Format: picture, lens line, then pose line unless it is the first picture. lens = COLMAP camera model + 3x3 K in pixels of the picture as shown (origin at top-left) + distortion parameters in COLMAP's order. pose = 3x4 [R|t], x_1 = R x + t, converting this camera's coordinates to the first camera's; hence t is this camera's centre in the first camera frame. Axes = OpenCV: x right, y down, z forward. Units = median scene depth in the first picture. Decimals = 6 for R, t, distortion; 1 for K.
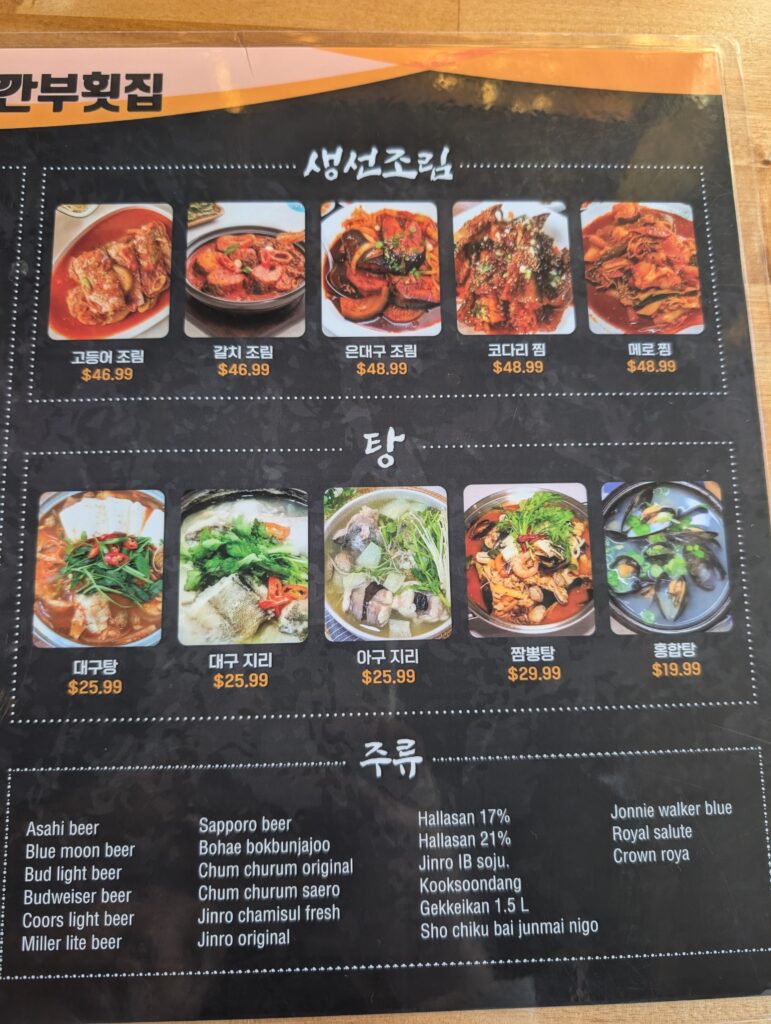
lens RADIAL K [[738.7, 0, 383.5], [0, 738.7, 495.6], [0, 0, 1]] dist [-0.014766, -0.006811]
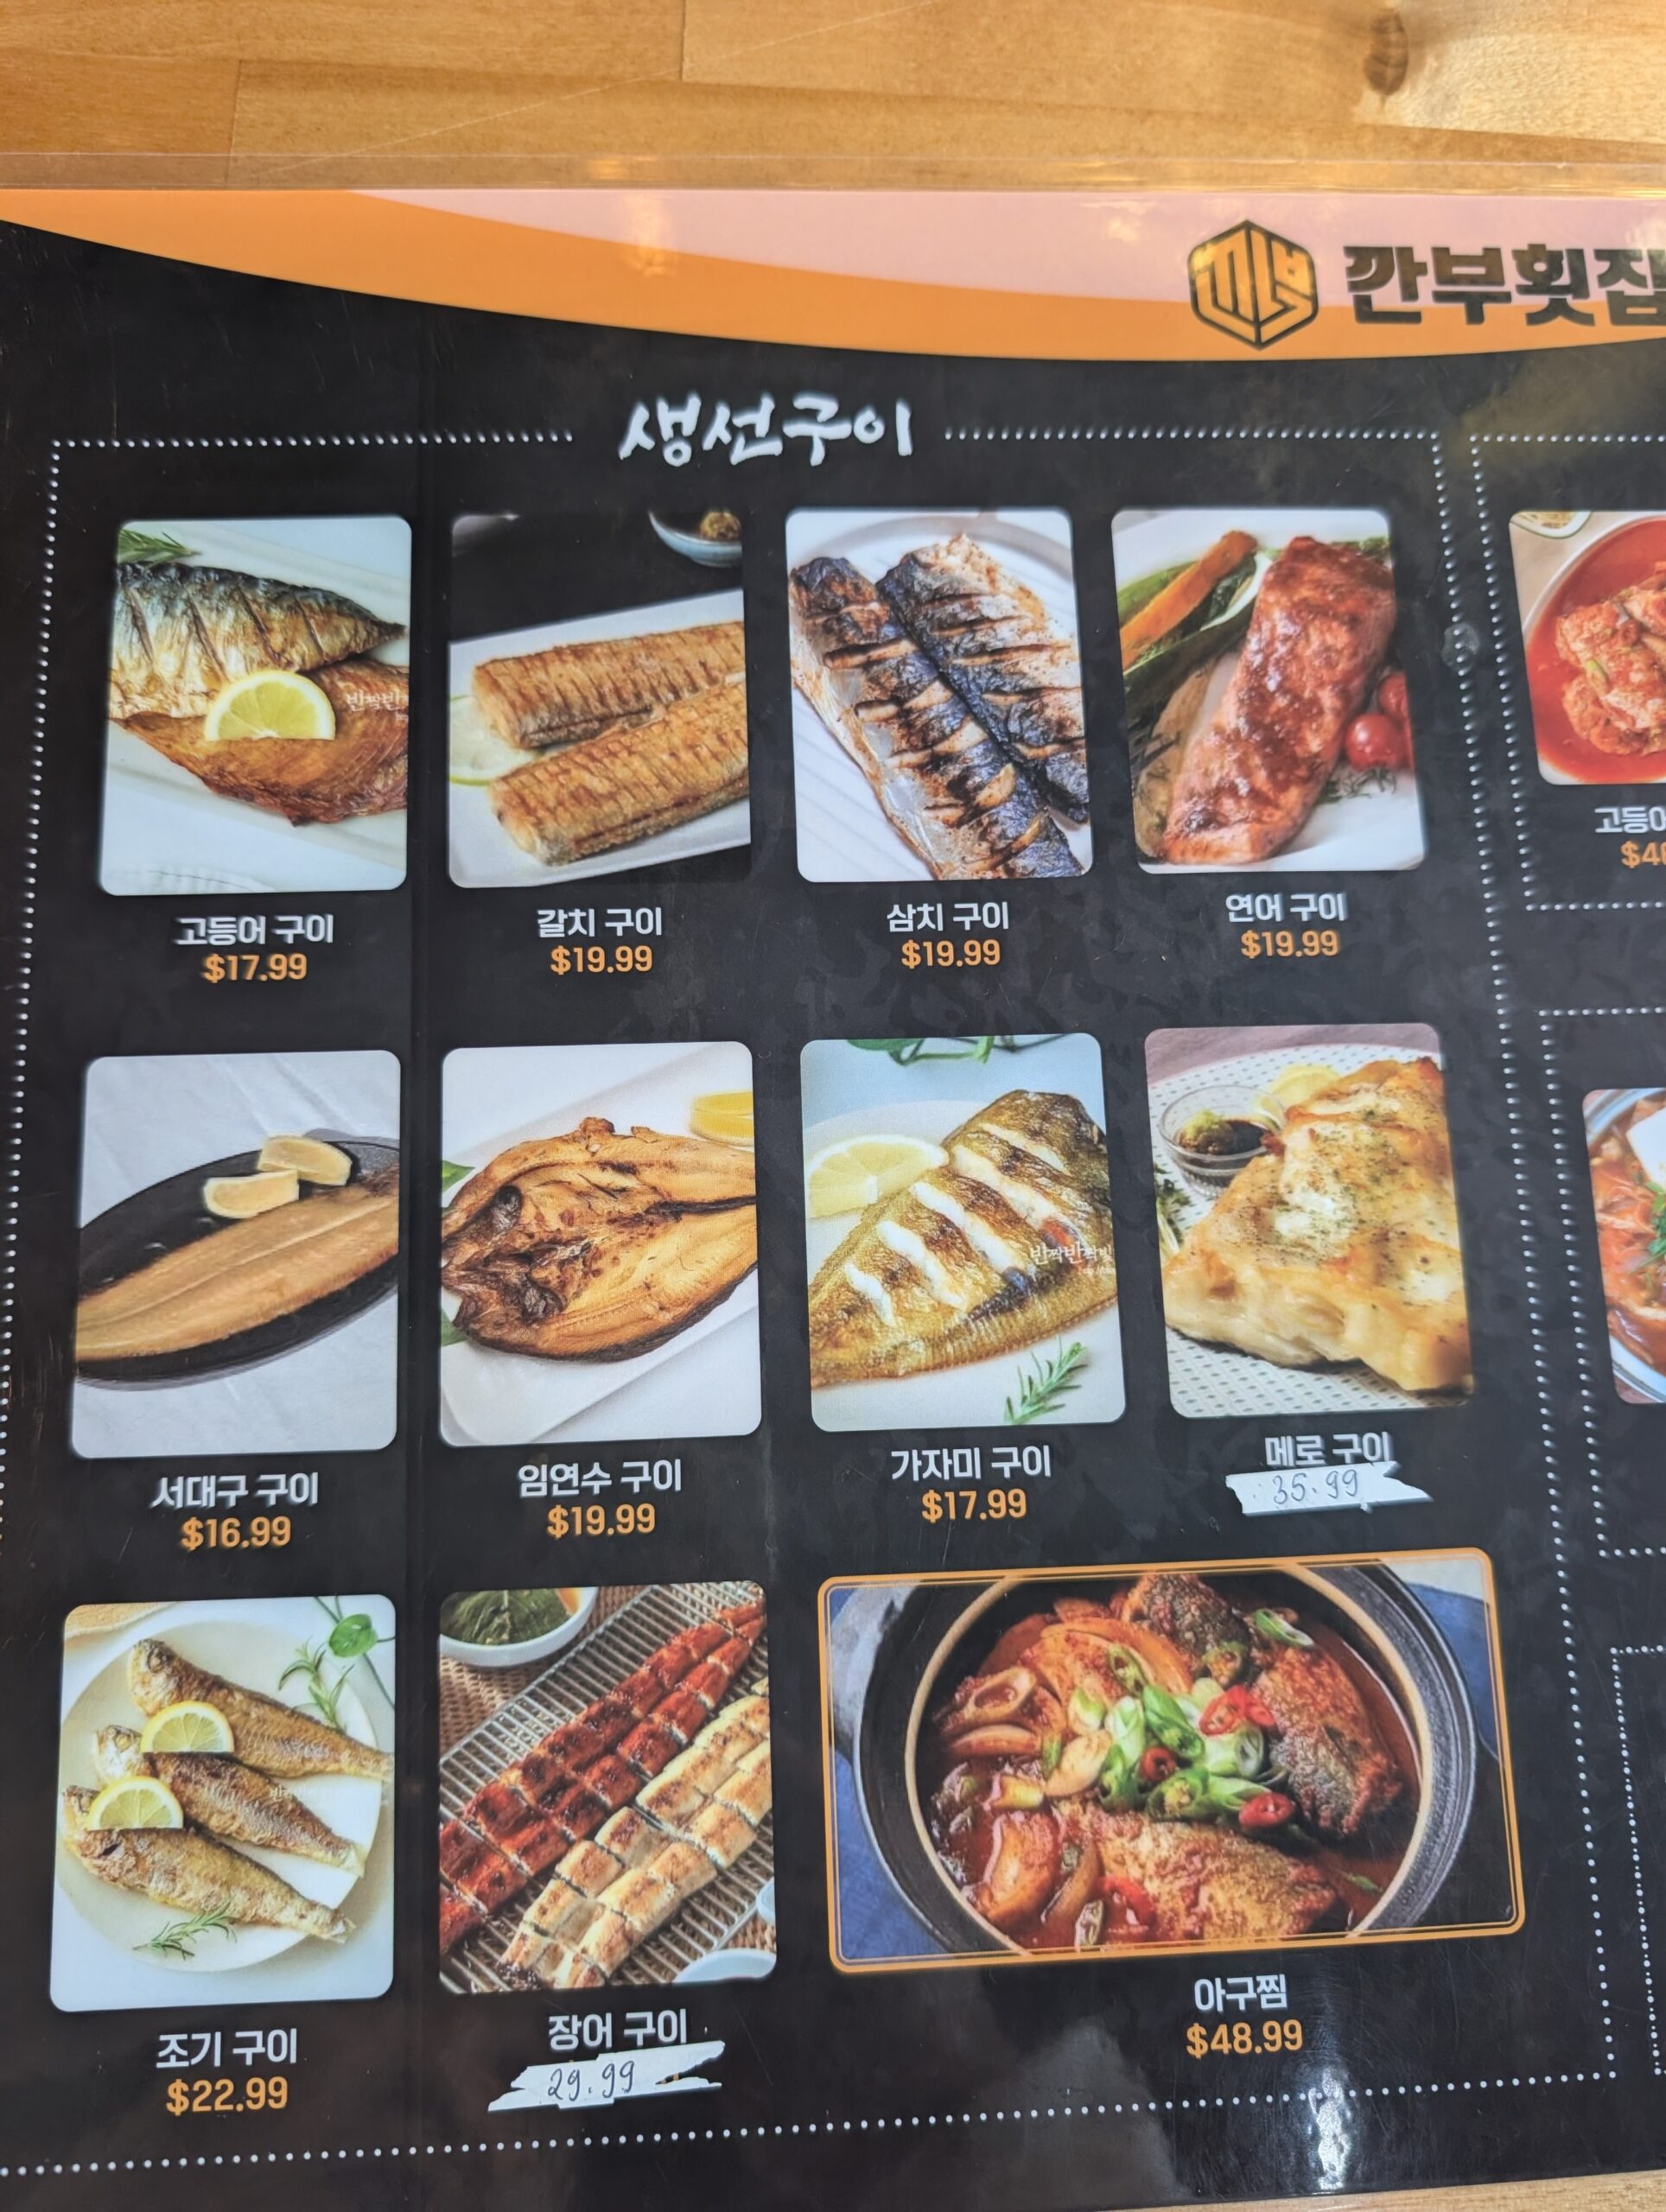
lens RADIAL K [[1648.2, 0, 835.9], [0, 1648.2, 1073.6], [0, 0, 1]] dist [-0.028075, 0.012853]
pose [[0.999761, -0.007689, 0.020487, -0.939709], [0.008084, 0.999781, -0.019298, 0.001089], [-0.020334, 0.019459, 0.999604, -0.089657]]
